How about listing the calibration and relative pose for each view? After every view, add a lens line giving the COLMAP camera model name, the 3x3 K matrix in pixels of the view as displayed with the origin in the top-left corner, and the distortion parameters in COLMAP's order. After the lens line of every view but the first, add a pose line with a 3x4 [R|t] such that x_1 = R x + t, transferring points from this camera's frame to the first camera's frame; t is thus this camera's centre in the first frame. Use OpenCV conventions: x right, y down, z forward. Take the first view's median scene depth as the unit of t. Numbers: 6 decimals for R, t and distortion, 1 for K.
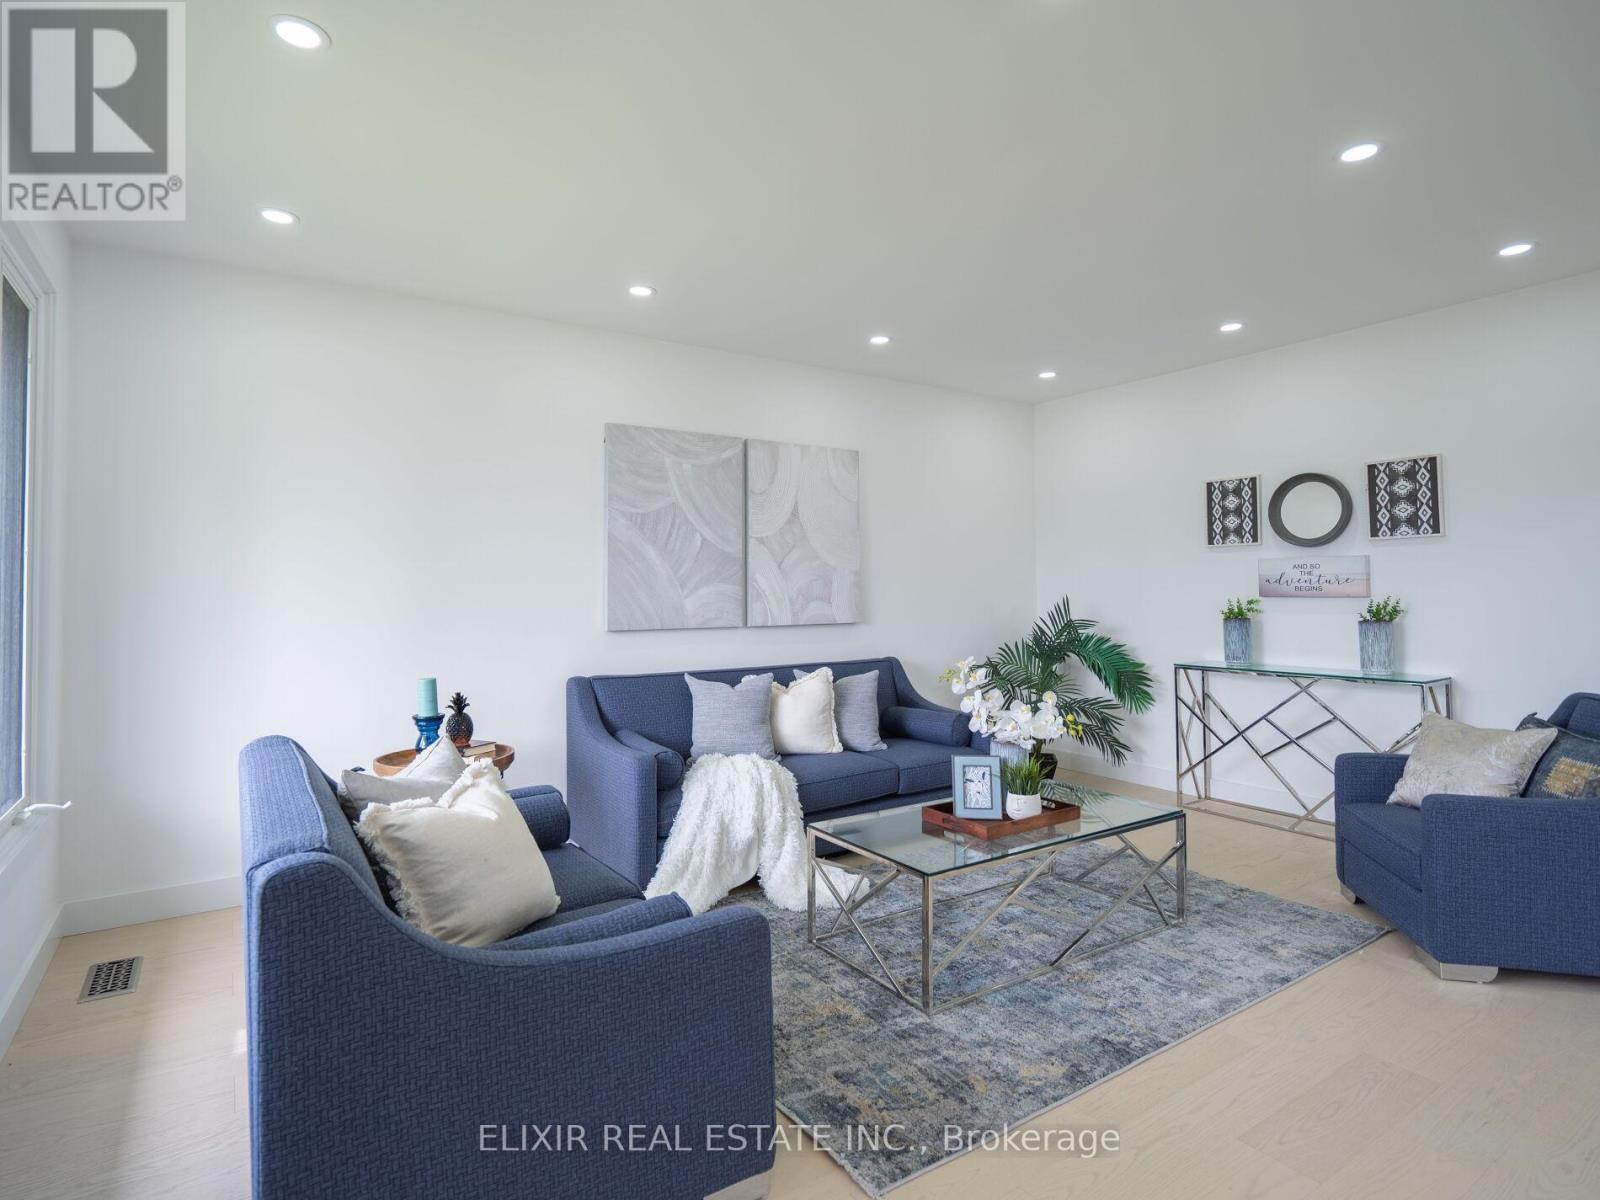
lens RADIAL K [[850.5, 0, 797.1], [0, 850.5, 547.7], [0, 0, 1]] dist [-0.014050, 0.000415]
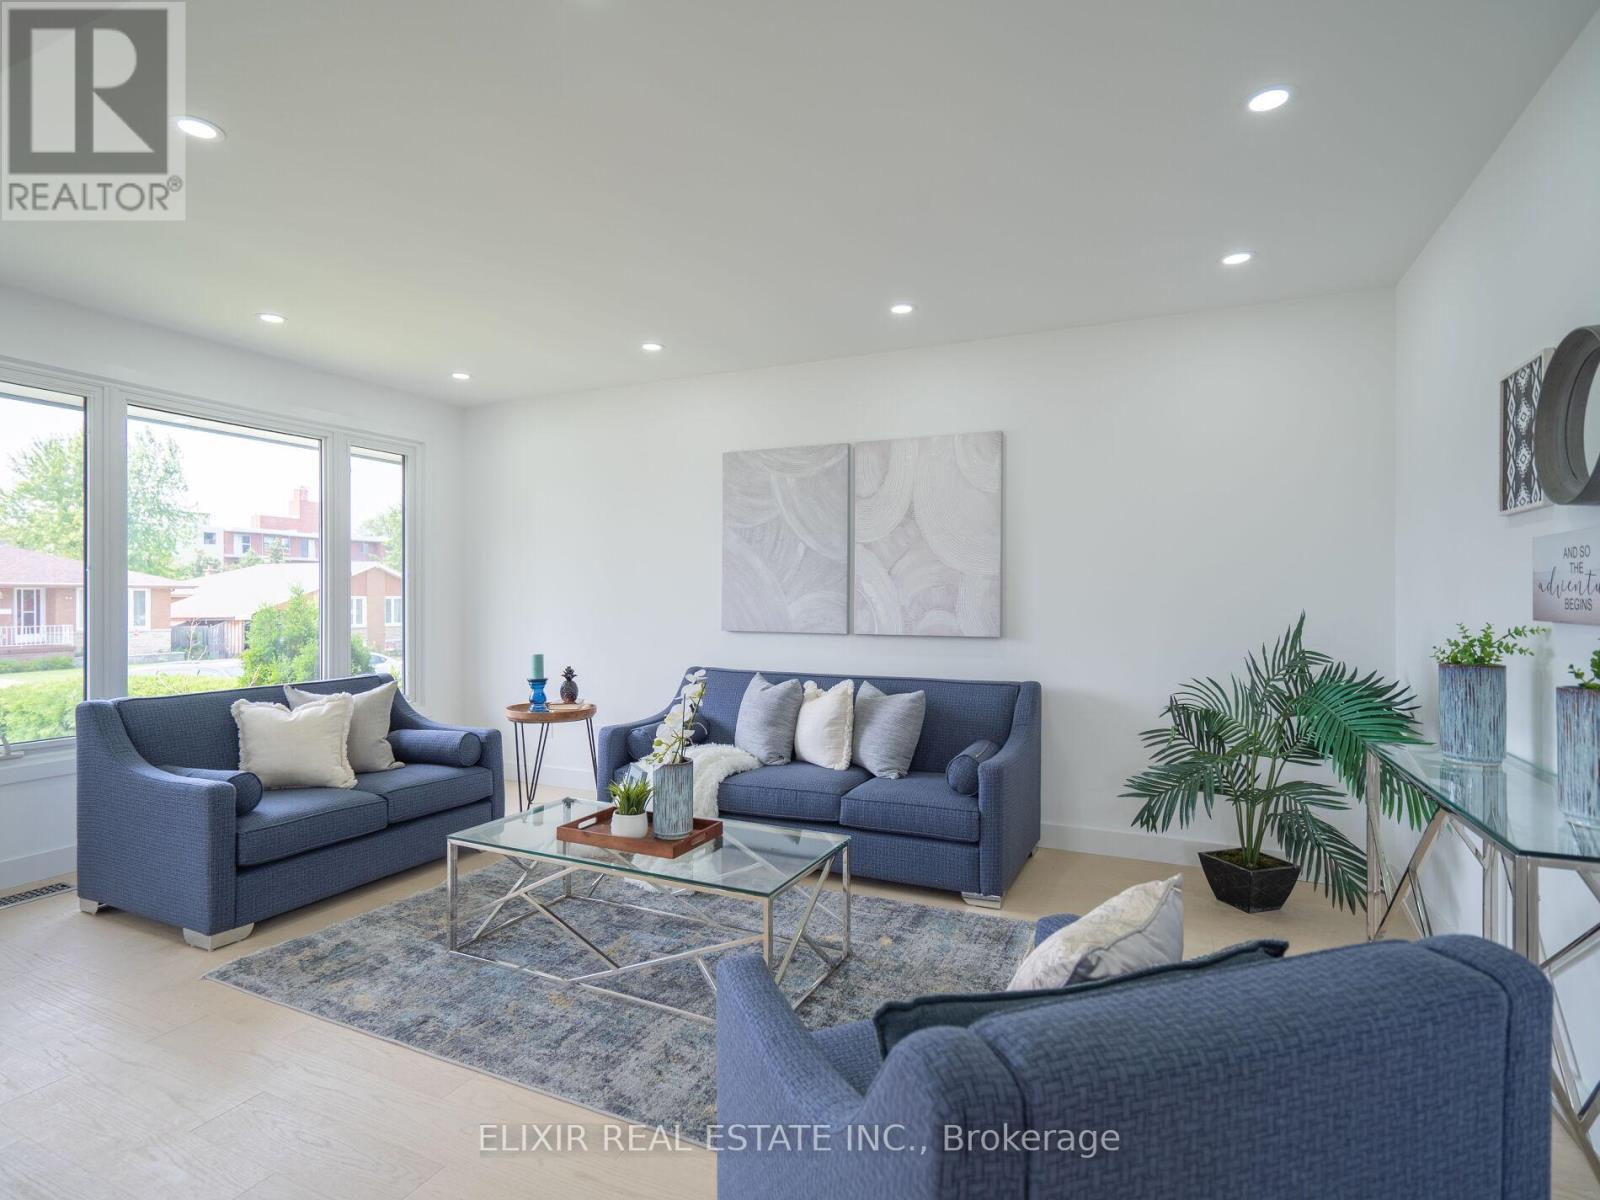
lens RADIAL K [[832.7, 0, 774.2], [0, 832.7, 598.5], [0, 0, 1]] dist [0.001516, 0.000850]
pose [[0.513484, 0.009414, -0.858047, 0.748534], [0.036130, 0.998816, 0.032580, 0.017250], [0.857338, -0.047730, 0.512536, 0.438491]]
